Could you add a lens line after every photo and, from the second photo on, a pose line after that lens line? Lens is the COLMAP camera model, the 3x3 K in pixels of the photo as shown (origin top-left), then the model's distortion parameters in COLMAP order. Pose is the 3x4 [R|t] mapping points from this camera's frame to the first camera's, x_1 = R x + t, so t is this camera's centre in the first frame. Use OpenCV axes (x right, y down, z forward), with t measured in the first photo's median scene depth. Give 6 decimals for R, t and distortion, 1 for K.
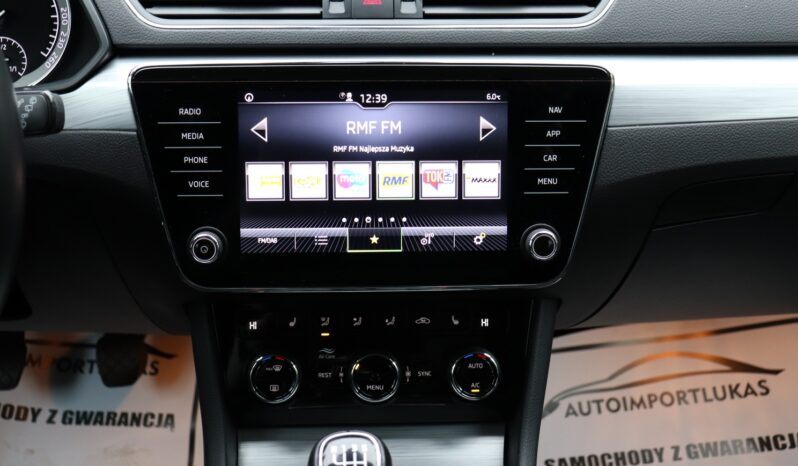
lens RADIAL K [[888.0, 0, 402.3], [0, 888.0, 227.6], [0, 0, 1]] dist [-0.043575, 0.000000]
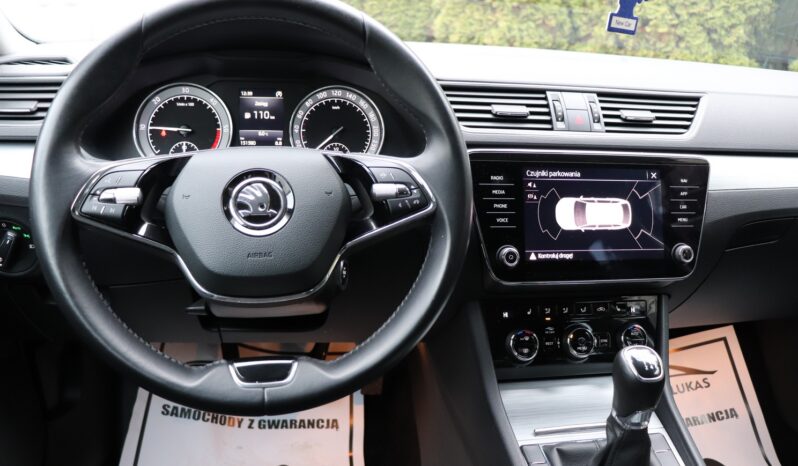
lens RADIAL K [[644.4, 0, 399.3], [0, 644.4, 235.1], [0, 0, 1]] dist [-0.174941, 0.144645]
pose [[0.992421, -0.006201, 0.122728, -0.540854], [0.026449, 0.986097, -0.164050, 0.164627], [-0.120004, 0.166053, 0.978788, -0.161783]]
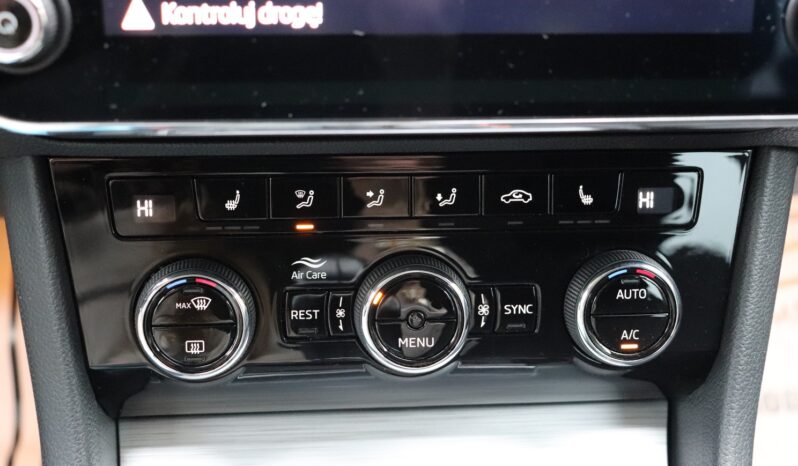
lens RADIAL K [[1088.8, 0, 389.8], [0, 1088.8, 191.4], [0, 0, 1]] dist [0.008996, 0.000000]
pose [[0.999354, -0.001598, 0.035905, -0.067827], [-0.002679, 0.992922, 0.118736, 0.037793], [-0.035841, -0.118756, 0.992276, 0.474716]]
